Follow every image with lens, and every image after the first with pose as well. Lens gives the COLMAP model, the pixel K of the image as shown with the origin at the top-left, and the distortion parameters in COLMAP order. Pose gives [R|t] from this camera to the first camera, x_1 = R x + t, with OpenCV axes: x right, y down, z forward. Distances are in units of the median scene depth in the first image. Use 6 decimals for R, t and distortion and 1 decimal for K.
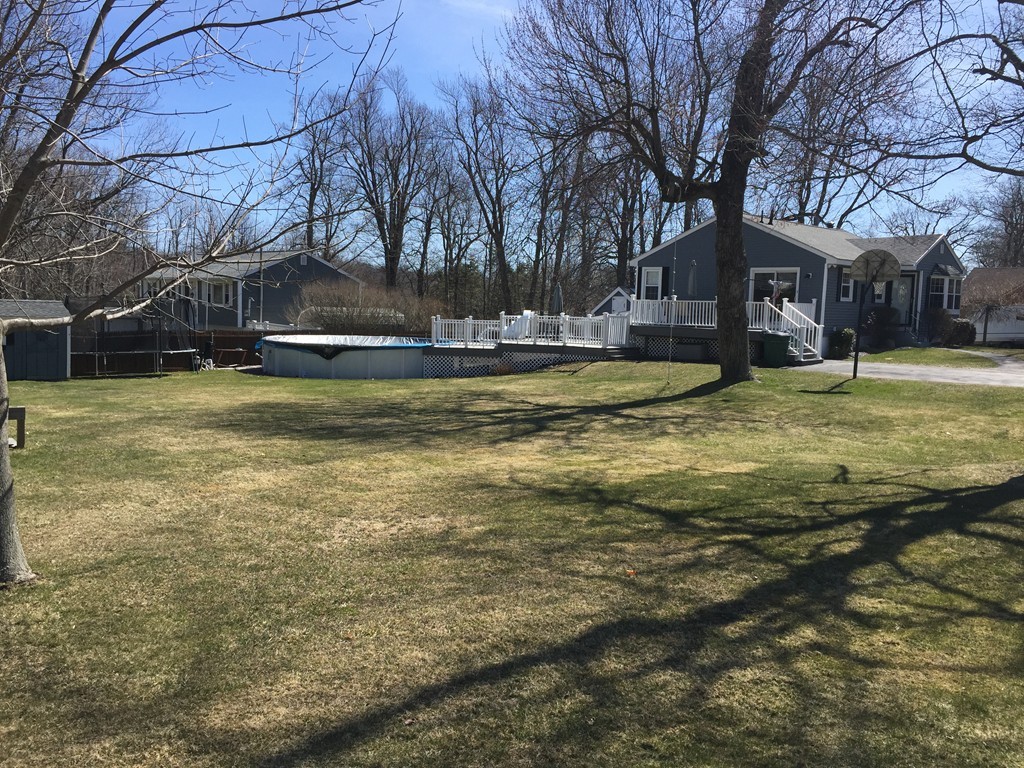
lens RADIAL K [[930.9, 0, 512.0], [0, 930.9, 384.0], [0, 0, 1]] dist [0.059950, 0.001618]
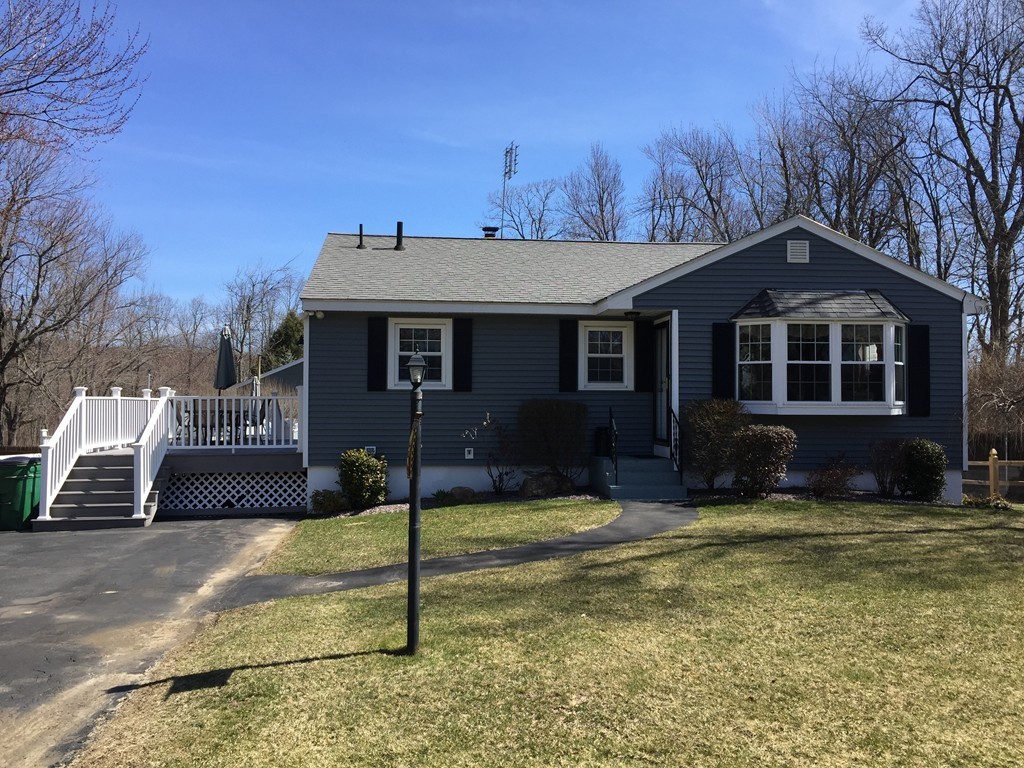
lens RADIAL K [[930.9, 0, 512.0], [0, 930.9, 384.0], [0, 0, 1]] dist [0.059950, 0.001618]
pose [[0.746364, -0.045383, -0.663989, 0.684976], [-0.040621, 0.992706, -0.113512, -0.040596], [0.664297, 0.111693, 0.739076, 0.687959]]
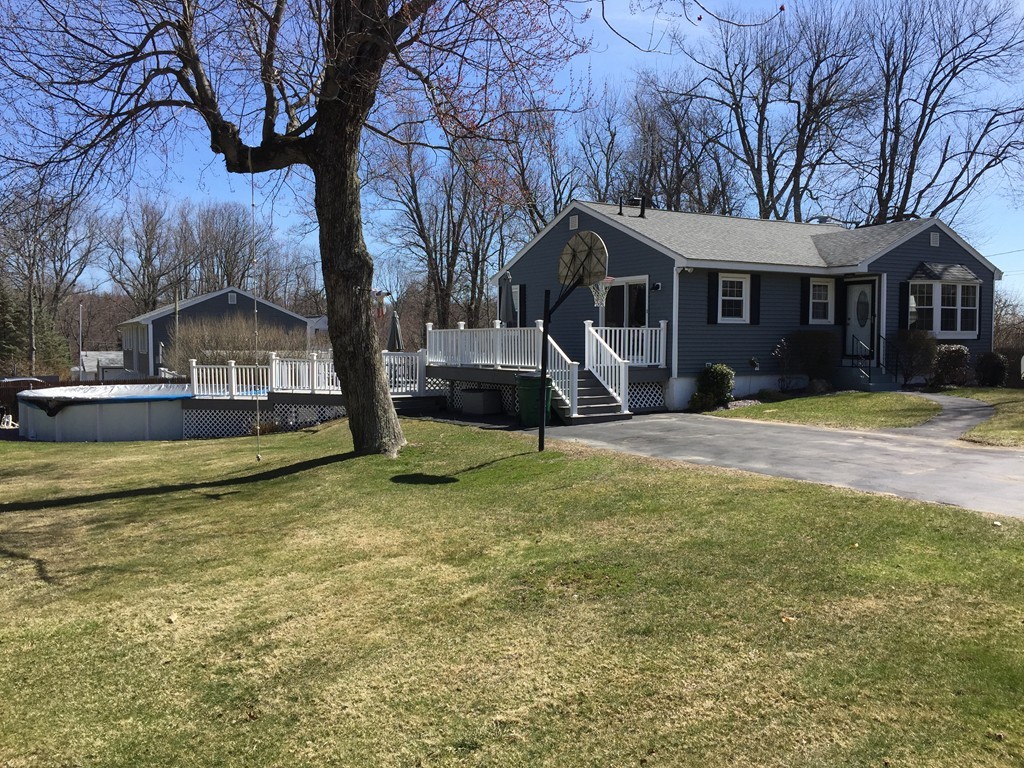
lens RADIAL K [[930.9, 0, 512.0], [0, 930.9, 384.0], [0, 0, 1]] dist [0.059950, 0.001618]
pose [[0.963598, -0.015847, -0.266887, 0.377633], [0.004029, 0.998989, -0.044773, -0.016065], [0.267327, 0.042068, 0.962687, 0.321861]]
